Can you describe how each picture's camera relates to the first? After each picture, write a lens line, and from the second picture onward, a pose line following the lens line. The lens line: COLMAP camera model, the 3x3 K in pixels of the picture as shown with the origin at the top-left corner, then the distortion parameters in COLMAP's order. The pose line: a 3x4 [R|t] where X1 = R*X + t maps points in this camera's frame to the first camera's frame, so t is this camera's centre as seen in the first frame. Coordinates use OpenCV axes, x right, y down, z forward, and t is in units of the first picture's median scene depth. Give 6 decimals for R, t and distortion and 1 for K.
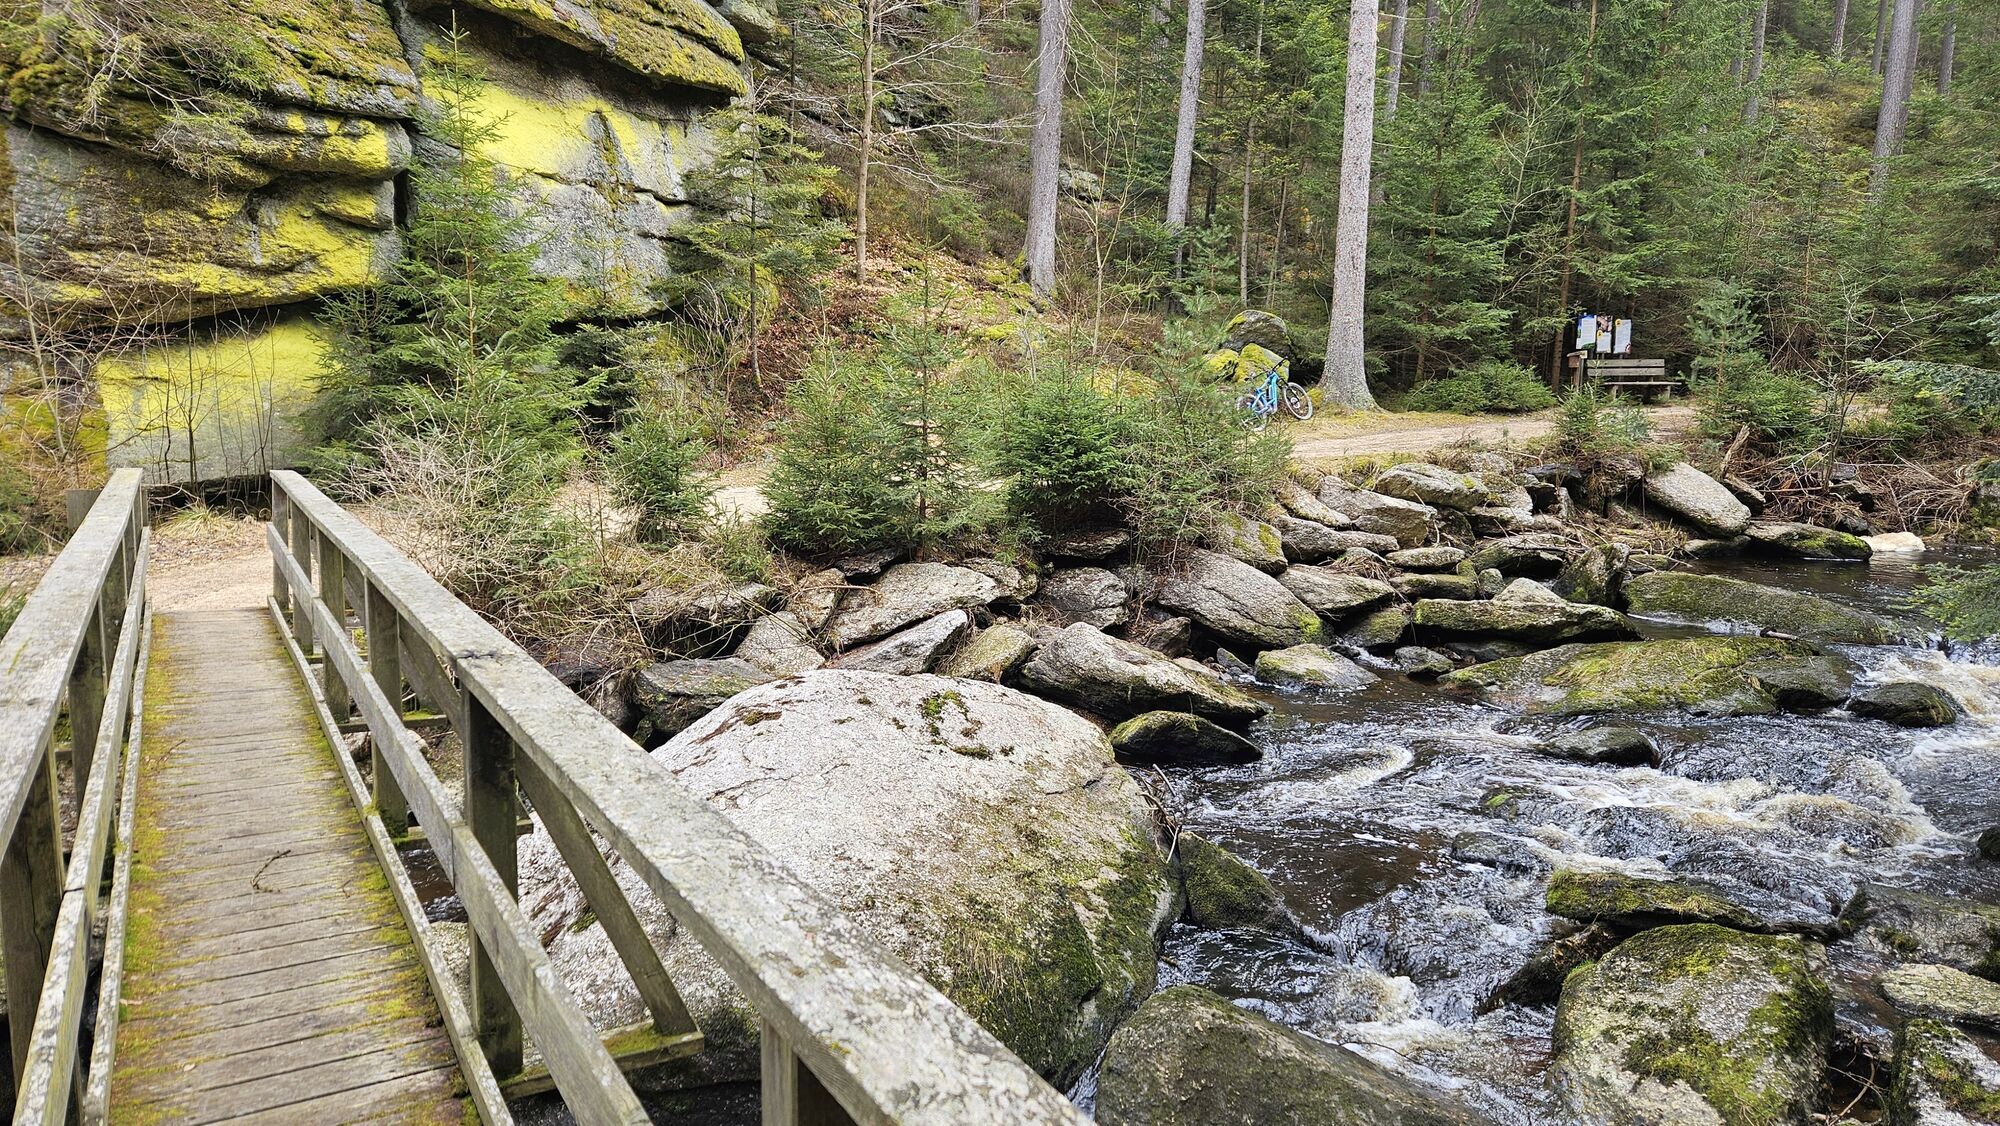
lens RADIAL K [[1263.3, 0, 1003.7], [0, 1263.3, 561.7], [0, 0, 1]] dist [0.037090, 0.000866]
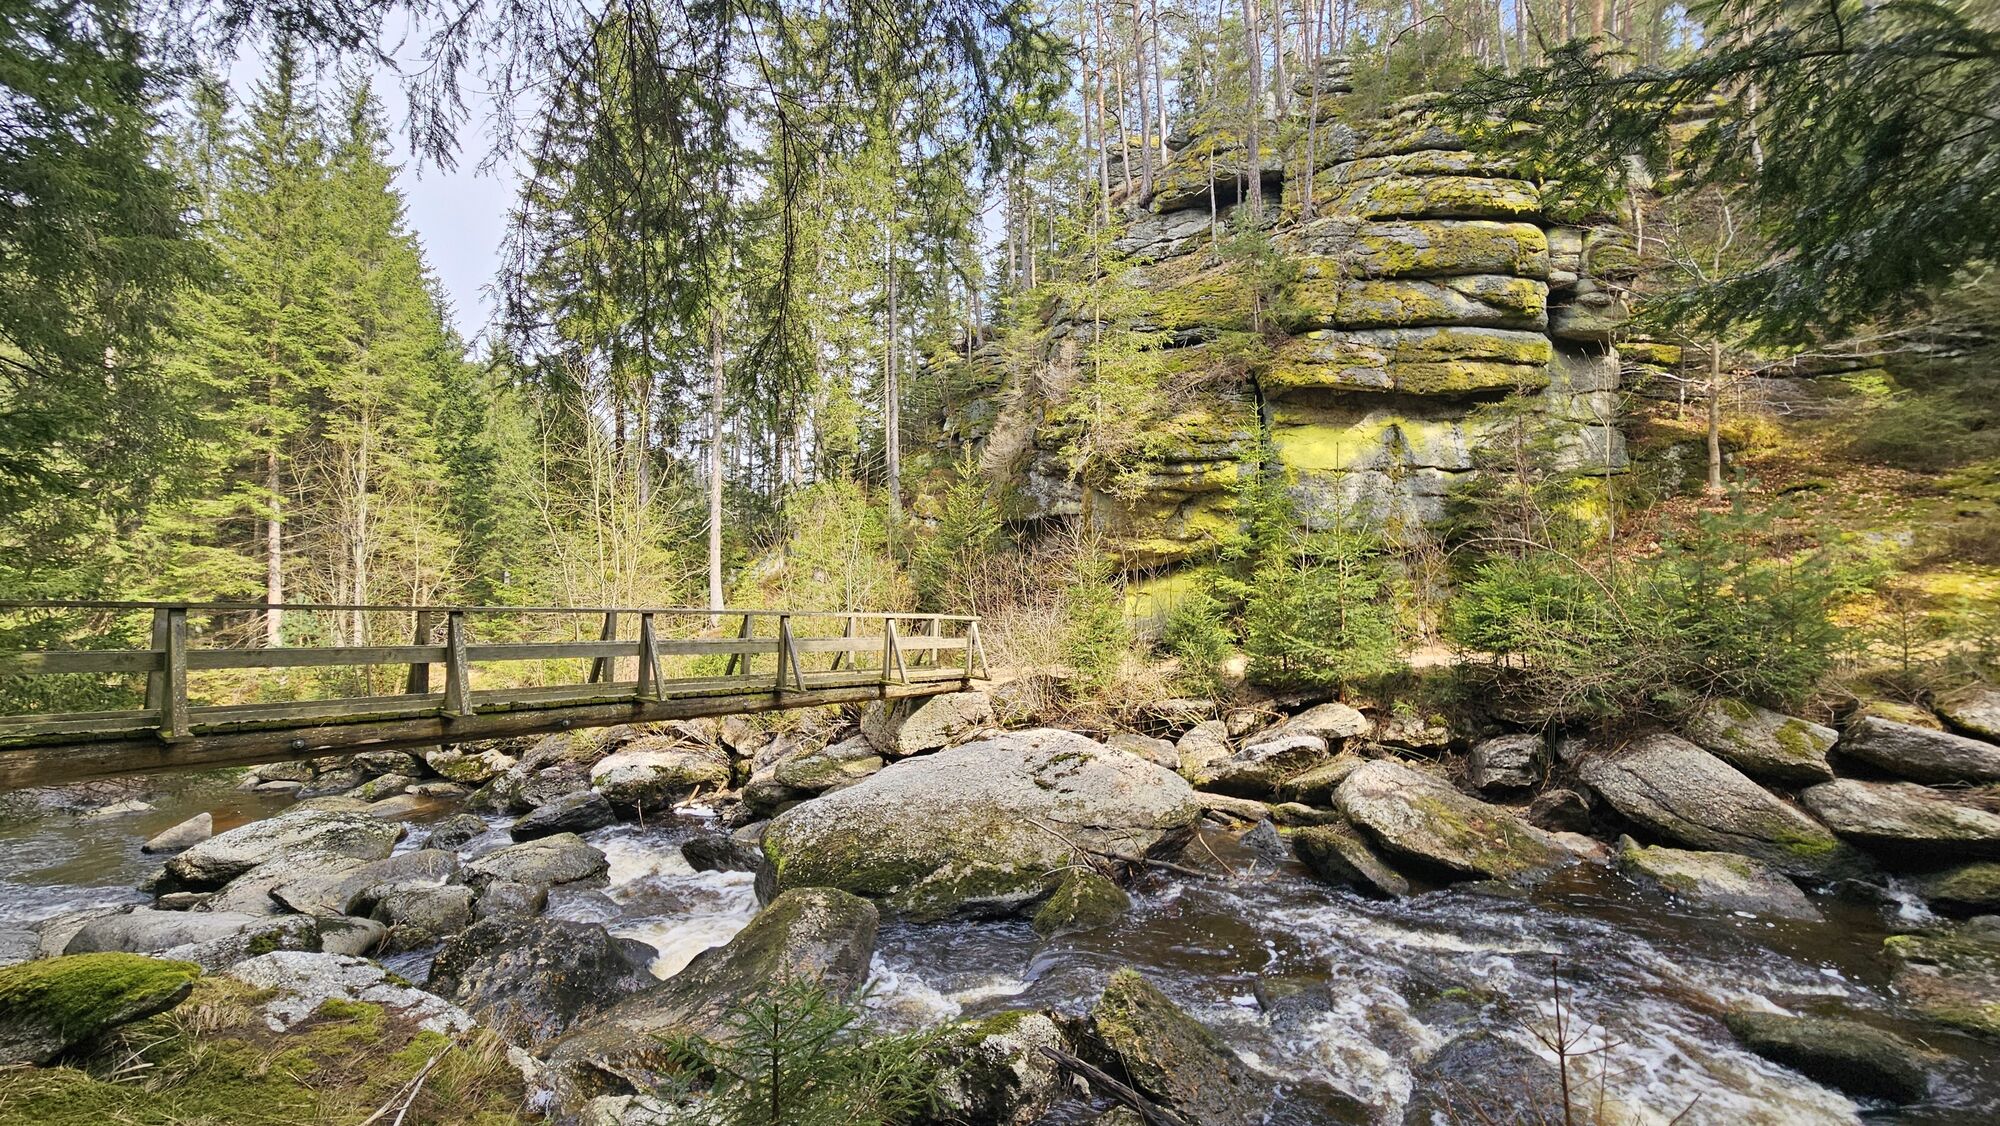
lens RADIAL K [[769.1, 0, 999.7], [0, 769.1, 558.8], [0, 0, 1]] dist [-0.001042, 0.000013]
pose [[0.405018, -0.066090, -0.911917, 0.438375], [-0.131277, 0.982846, -0.129535, 0.001109], [0.904835, 0.172178, 0.389395, 0.261634]]
